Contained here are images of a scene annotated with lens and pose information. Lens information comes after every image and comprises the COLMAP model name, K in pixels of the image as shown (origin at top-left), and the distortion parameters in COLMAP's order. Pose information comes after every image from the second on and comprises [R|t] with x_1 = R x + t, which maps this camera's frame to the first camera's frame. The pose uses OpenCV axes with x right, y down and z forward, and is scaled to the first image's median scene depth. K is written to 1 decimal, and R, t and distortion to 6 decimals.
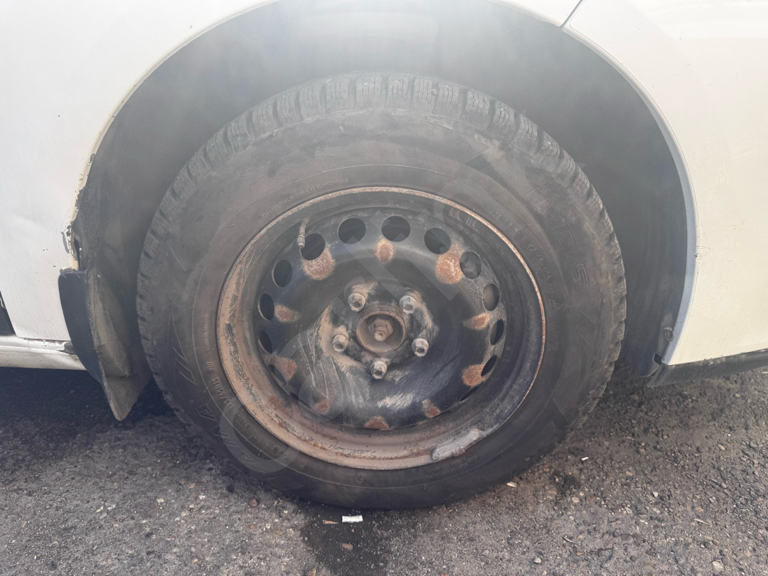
lens RADIAL K [[564.0, 0, 384.0], [0, 564.0, 288.0], [0, 0, 1]] dist [0.097632, -0.144817]
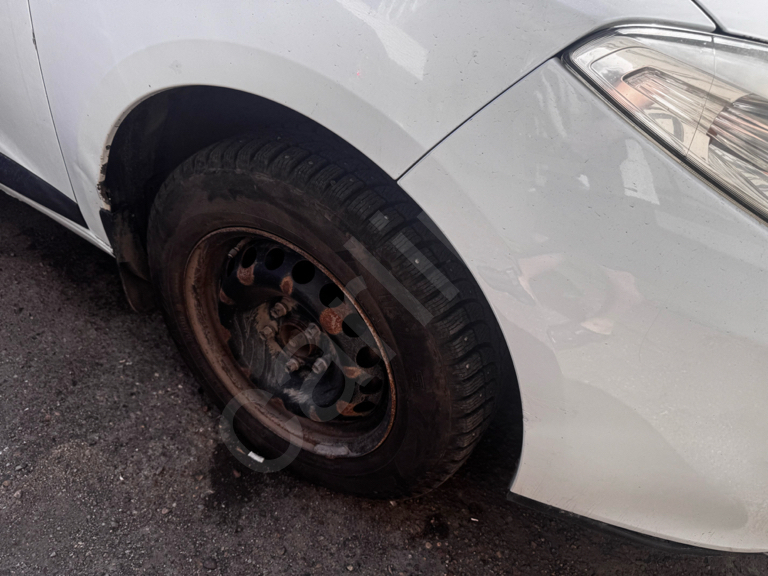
lens RADIAL K [[564.0, 0, 384.0], [0, 564.0, 288.0], [0, 0, 1]] dist [0.097632, -0.144817]
pose [[0.840275, 0.404921, -0.360523, 0.521202], [-0.339583, 0.911456, 0.232232, -0.351655], [0.422636, -0.072711, 0.903378, 0.003172]]
